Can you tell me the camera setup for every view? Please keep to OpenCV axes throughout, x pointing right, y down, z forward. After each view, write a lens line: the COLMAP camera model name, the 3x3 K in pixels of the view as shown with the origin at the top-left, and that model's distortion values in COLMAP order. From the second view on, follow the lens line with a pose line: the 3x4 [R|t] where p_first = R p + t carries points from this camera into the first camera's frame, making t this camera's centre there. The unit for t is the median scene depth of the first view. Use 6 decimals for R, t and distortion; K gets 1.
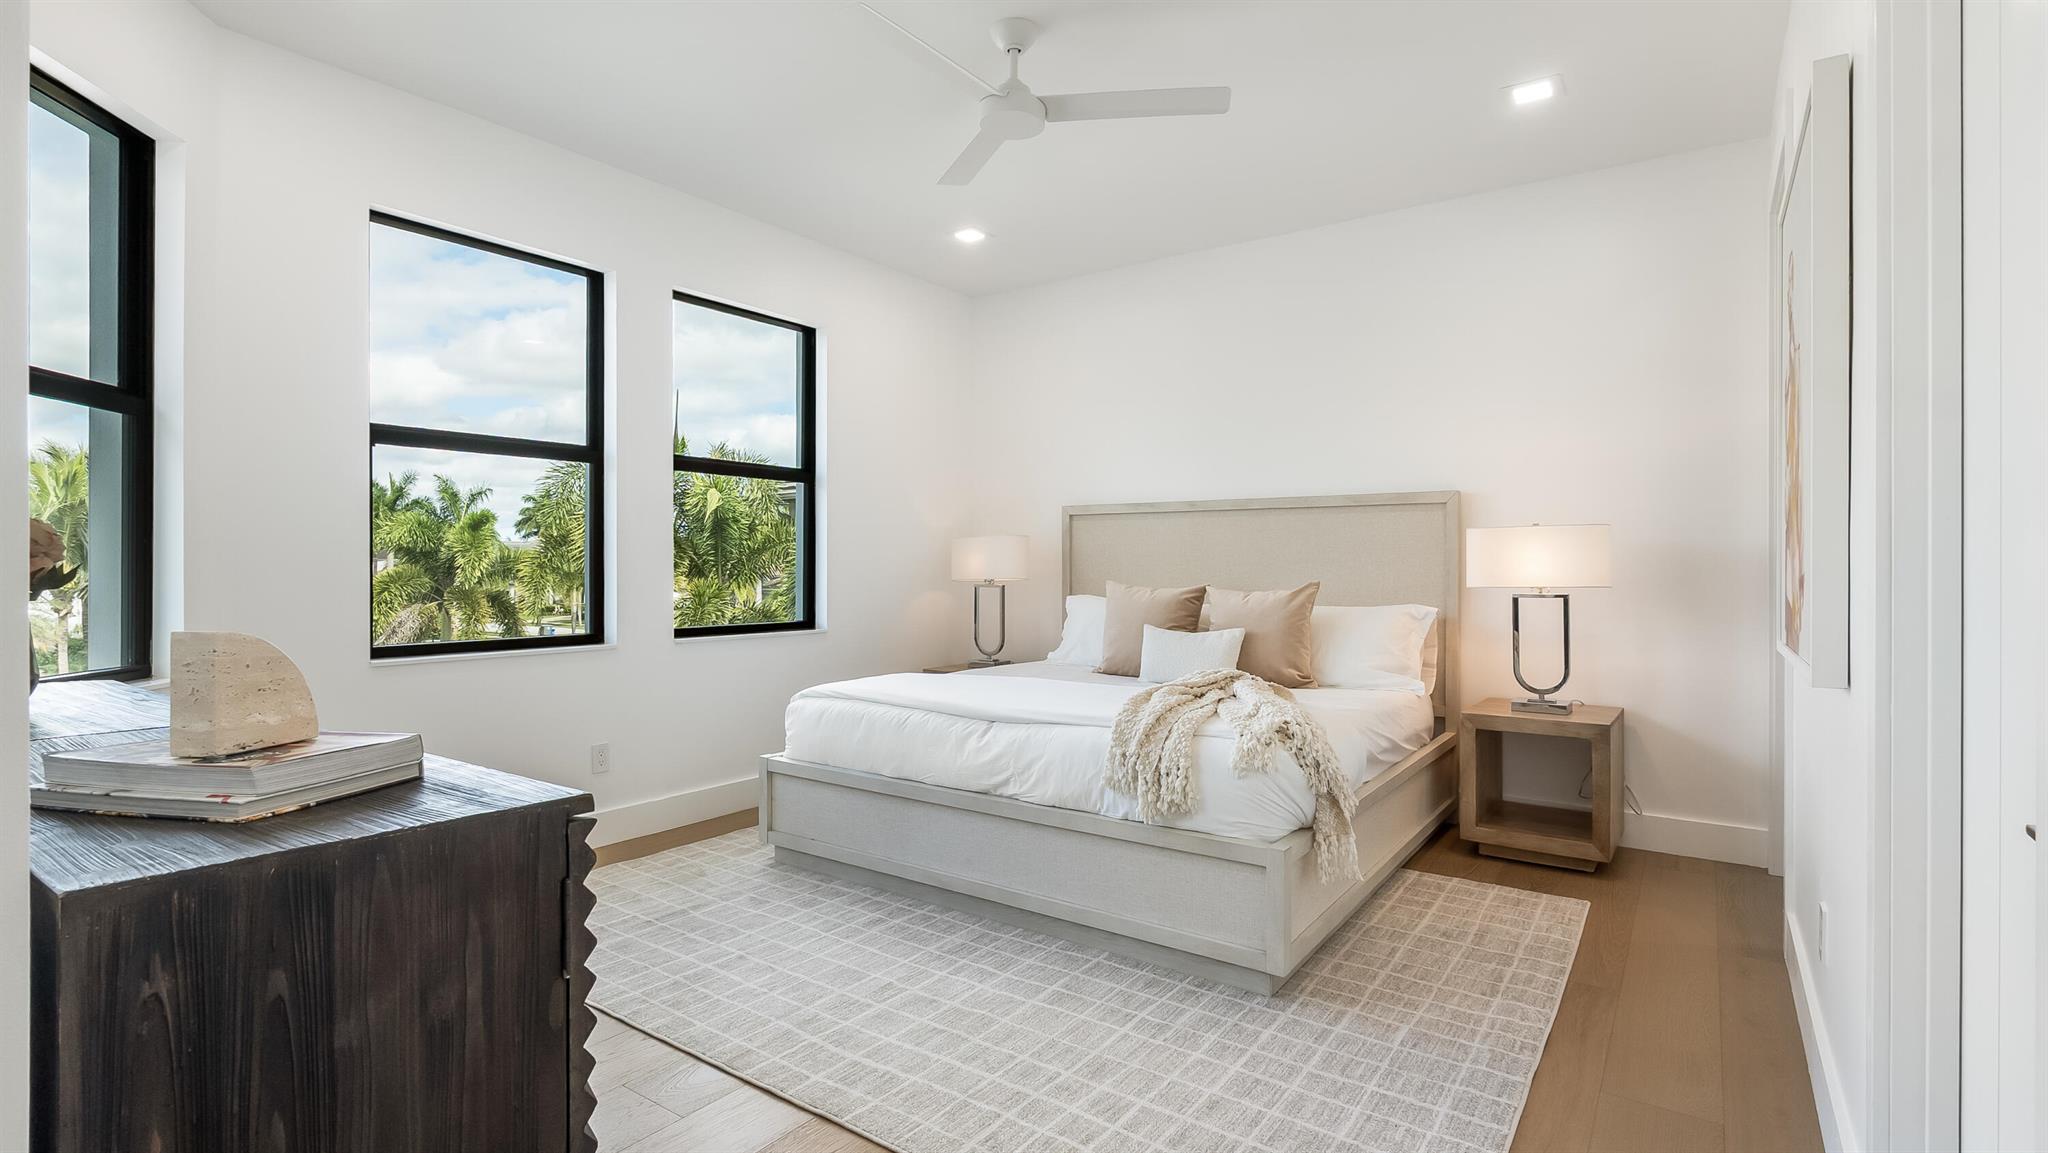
lens RADIAL K [[958.5, 0, 1035.5], [0, 958.5, 567.8], [0, 0, 1]] dist [-0.008762, 0.000404]
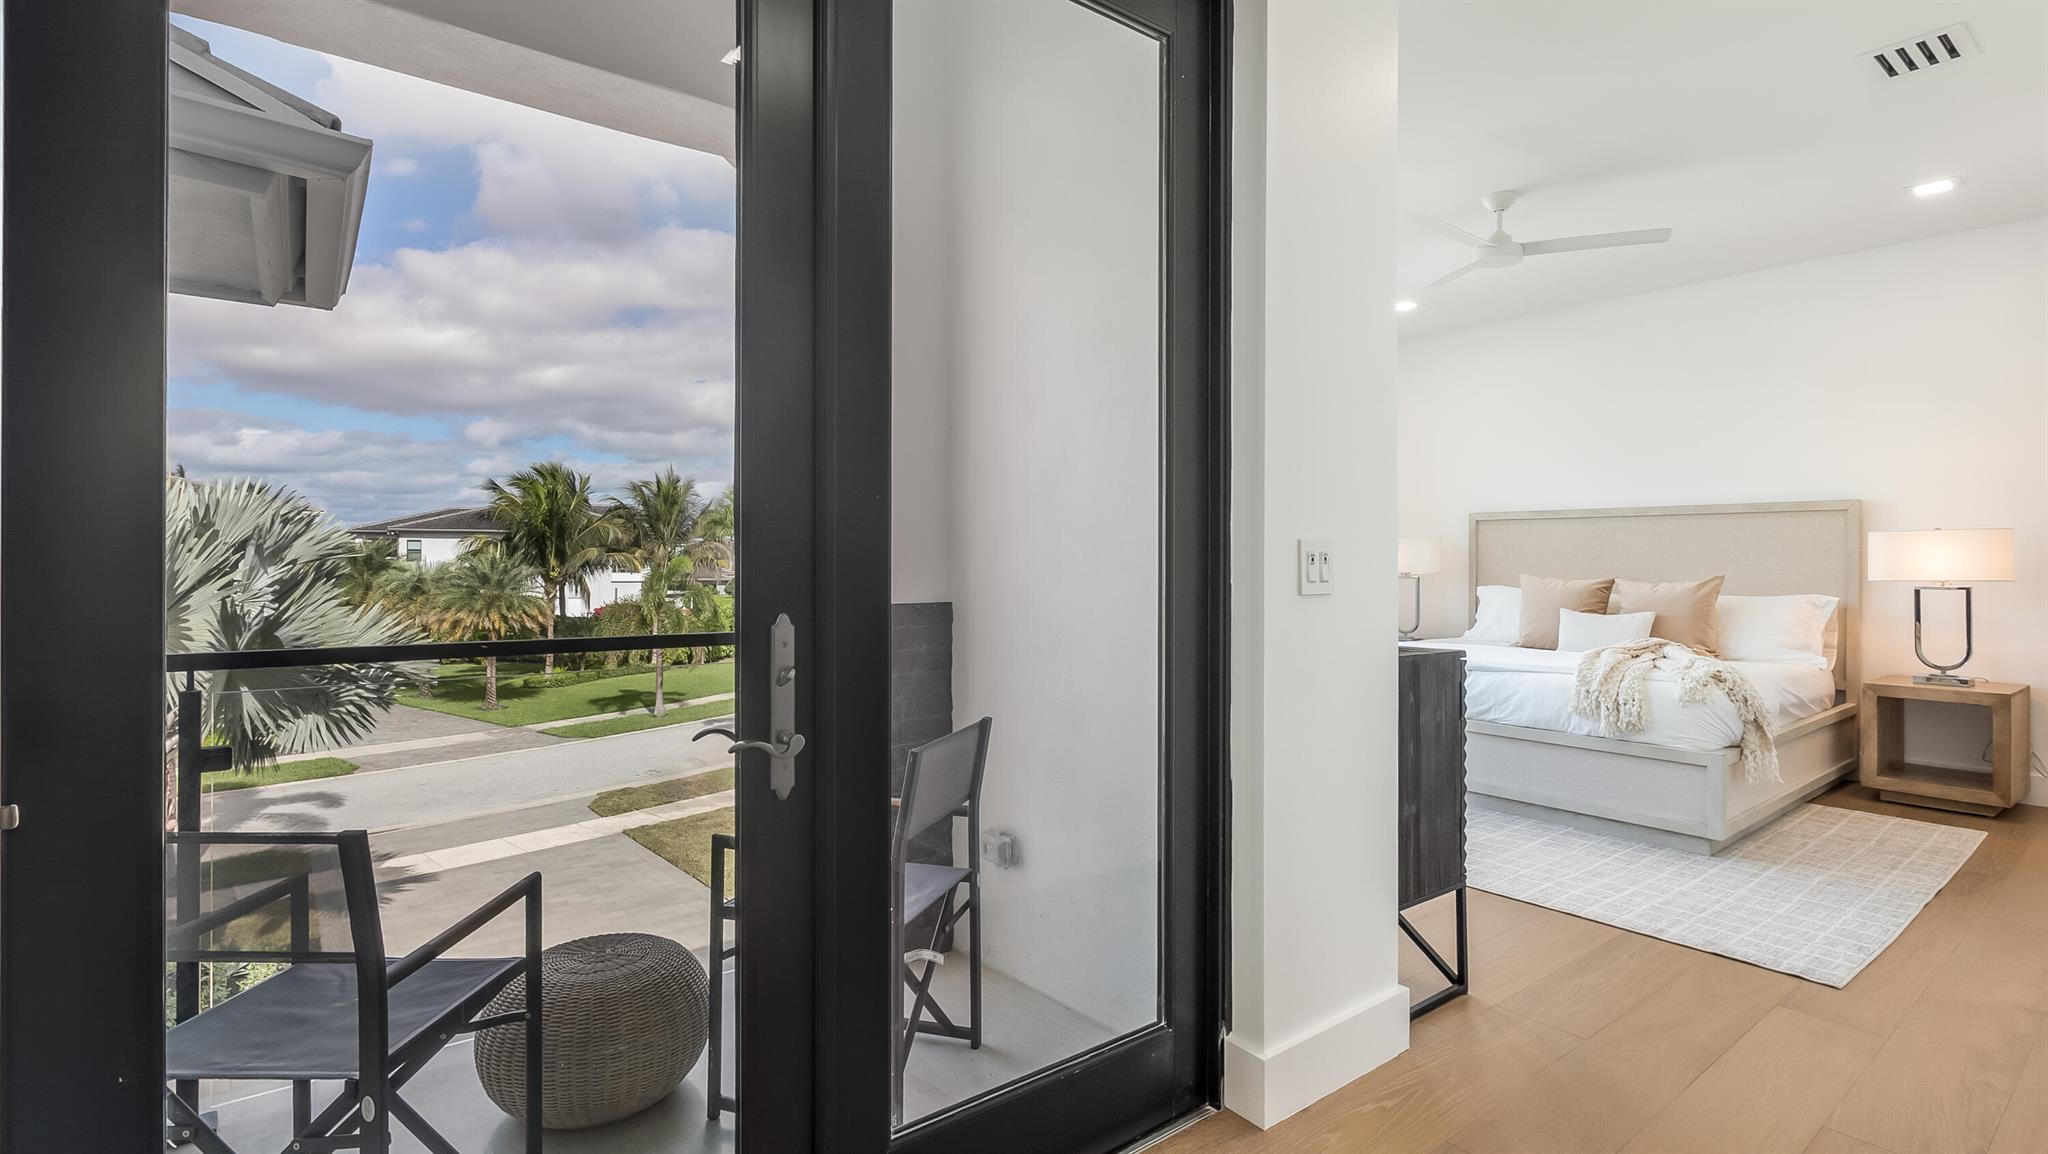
lens RADIAL K [[969.9, 0, 1016.0], [0, 969.9, 559.9], [0, 0, 1]] dist [-0.005569, -0.000961]
pose [[0.957116, 0.003415, -0.289686, -0.242292], [-0.004480, 0.999985, -0.003012, 0.002591], [0.289672, 0.004180, 0.957117, -0.512363]]
